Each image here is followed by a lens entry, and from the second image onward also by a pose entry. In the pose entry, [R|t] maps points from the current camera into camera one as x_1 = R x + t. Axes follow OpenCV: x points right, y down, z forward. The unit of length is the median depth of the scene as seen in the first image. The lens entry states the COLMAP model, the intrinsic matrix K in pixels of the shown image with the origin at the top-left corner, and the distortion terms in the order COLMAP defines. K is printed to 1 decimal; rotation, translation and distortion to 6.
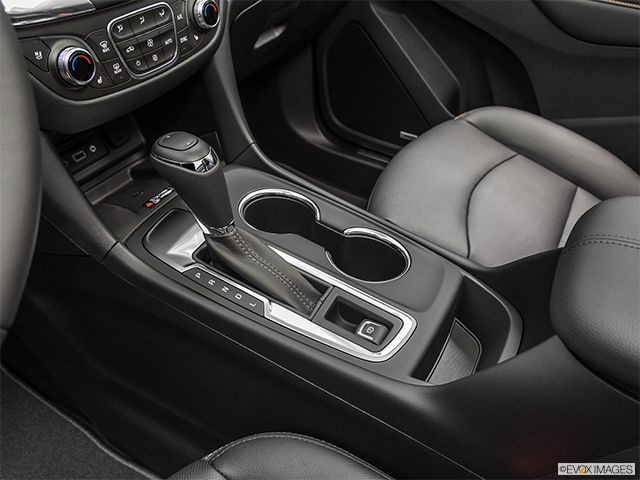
lens RADIAL K [[545.0, 0, 324.0], [0, 545.0, 243.6], [0, 0, 1]] dist [-0.036525, 0.034039]
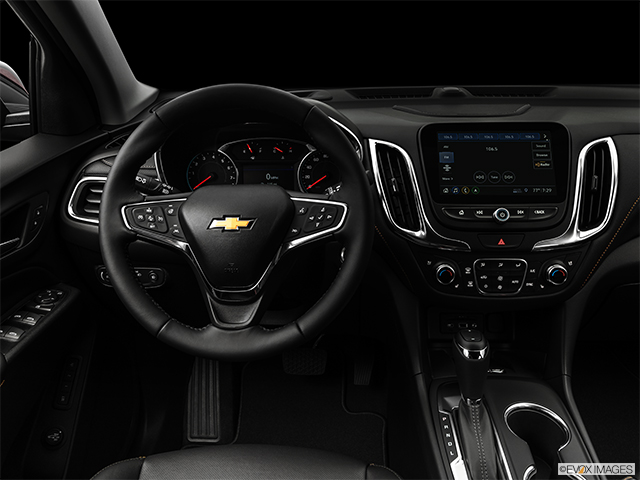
lens RADIAL K [[501.1, 0, 324.2], [0, 501.1, 251.4], [0, 0, 1]] dist [-0.046243, 0.005288]
pose [[0.458678, 0.281644, -0.842788, 0.608148], [-0.552364, 0.833309, -0.022142, -0.108666], [0.696066, 0.475681, 0.537791, -0.174750]]
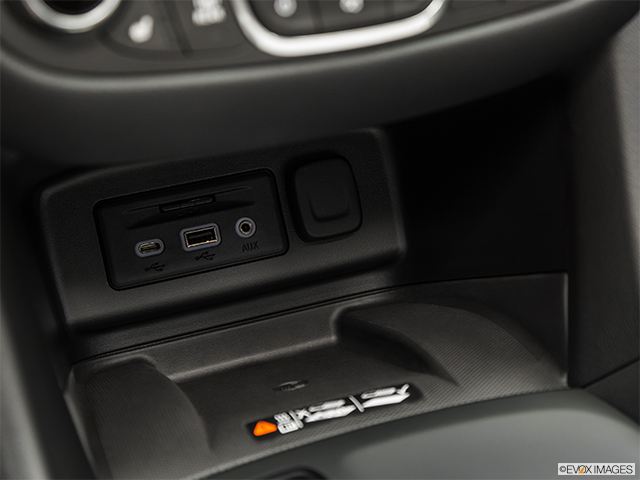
lens RADIAL K [[1316.3, 0, 321.7], [0, 1316.3, 241.1], [0, 0, 1]] dist [-0.034720, 0.000000]
pose [[0.782403, 0.249045, -0.570809, 0.136759], [-0.357824, 0.929936, -0.084734, -0.133994], [0.509713, 0.270546, 0.816699, 0.380792]]
